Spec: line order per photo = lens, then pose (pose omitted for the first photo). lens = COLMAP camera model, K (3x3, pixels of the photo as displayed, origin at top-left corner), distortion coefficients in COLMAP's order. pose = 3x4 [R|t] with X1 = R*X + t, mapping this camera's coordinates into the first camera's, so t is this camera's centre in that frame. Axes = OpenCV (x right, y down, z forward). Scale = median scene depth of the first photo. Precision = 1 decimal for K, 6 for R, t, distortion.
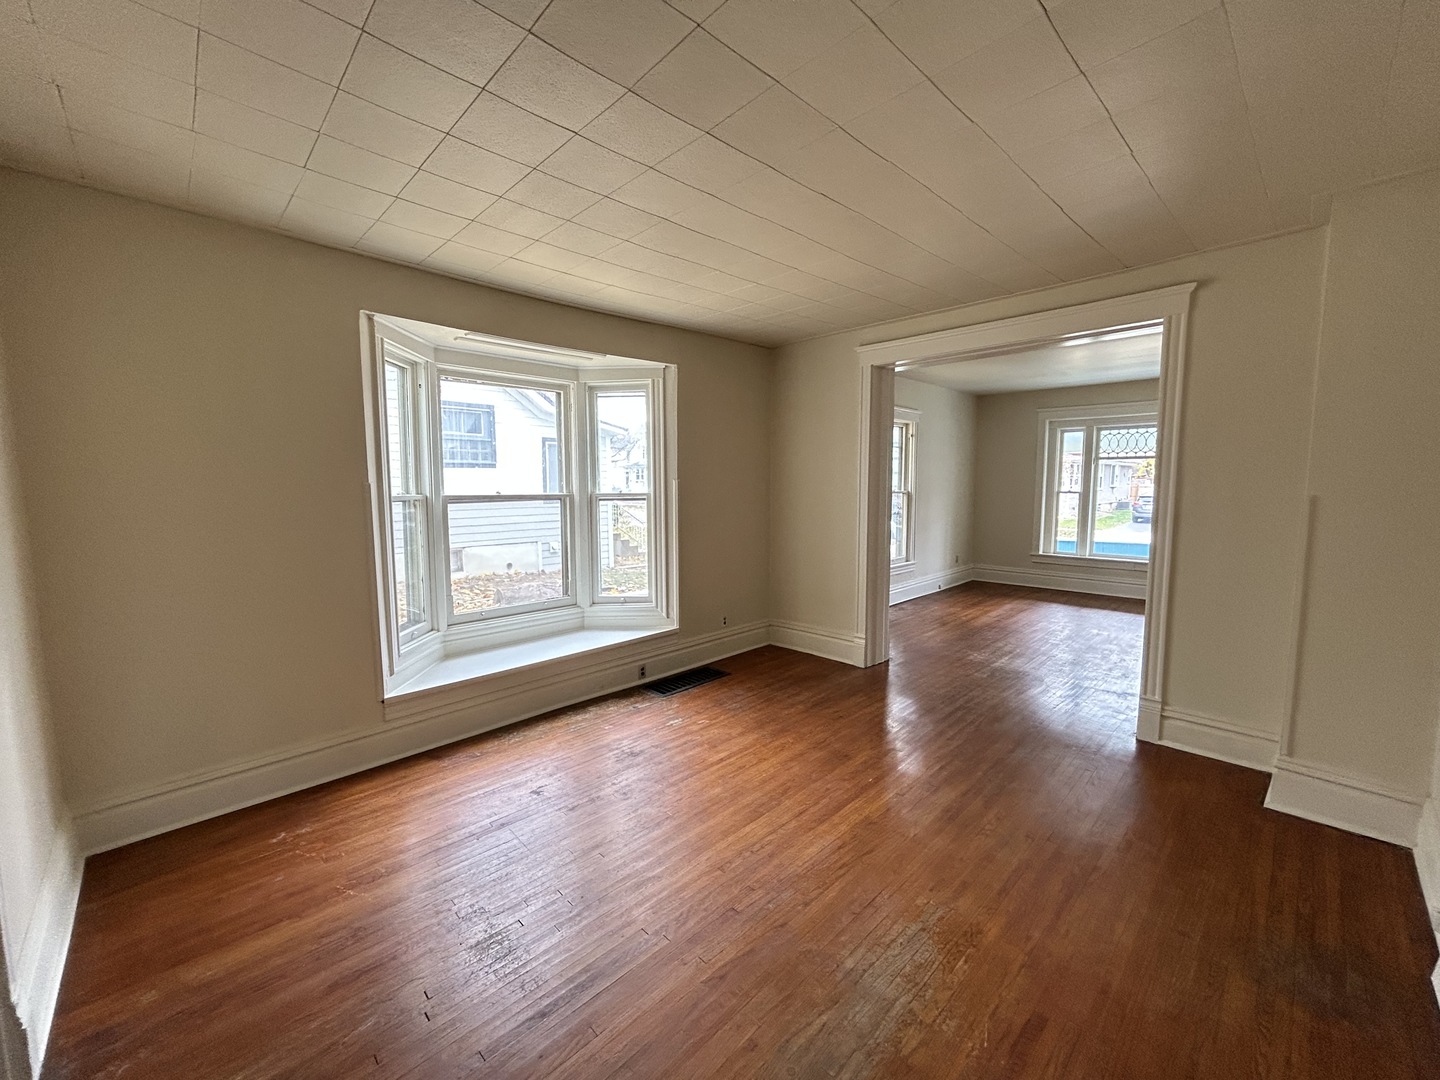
lens RADIAL K [[576.0, 0, 722.4], [0, 576.0, 540.4], [0, 0, 1]] dist [-0.007963, 0.001446]
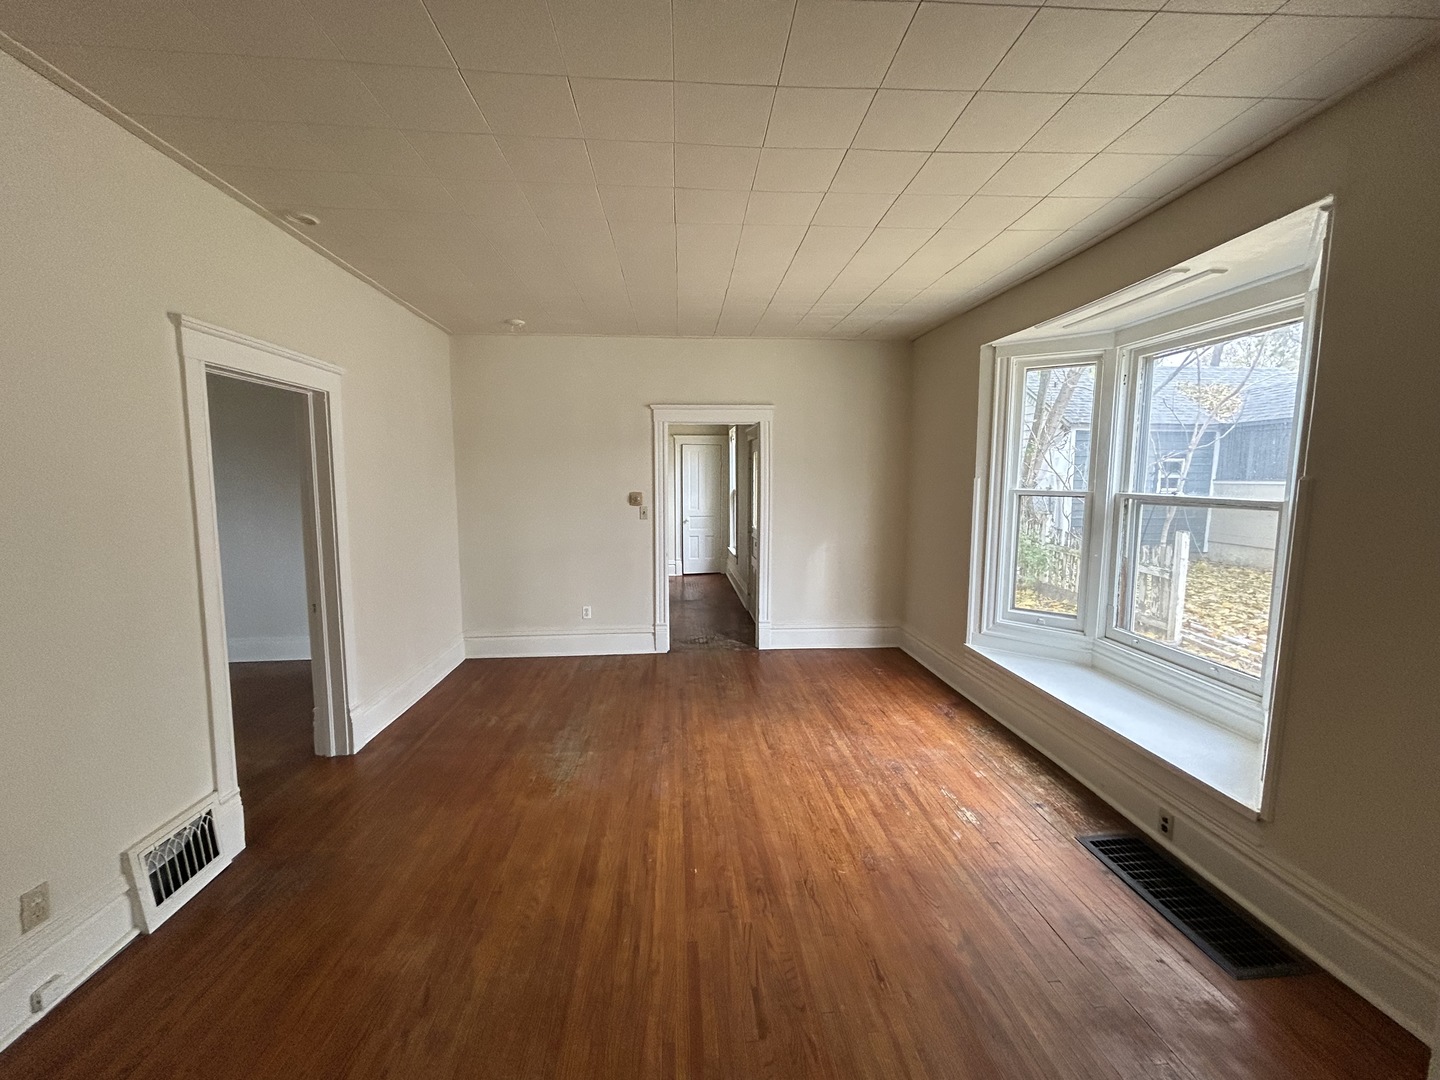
lens RADIAL K [[576.0, 0, 713.8], [0, 576.0, 541.2], [0, 0, 1]] dist [-0.007963, 0.001446]
pose [[-0.652603, 0.085261, -0.752887, 0.279076], [-0.077273, 0.980979, 0.178072, -0.052864], [0.753749, 0.174388, -0.633602, 0.512551]]
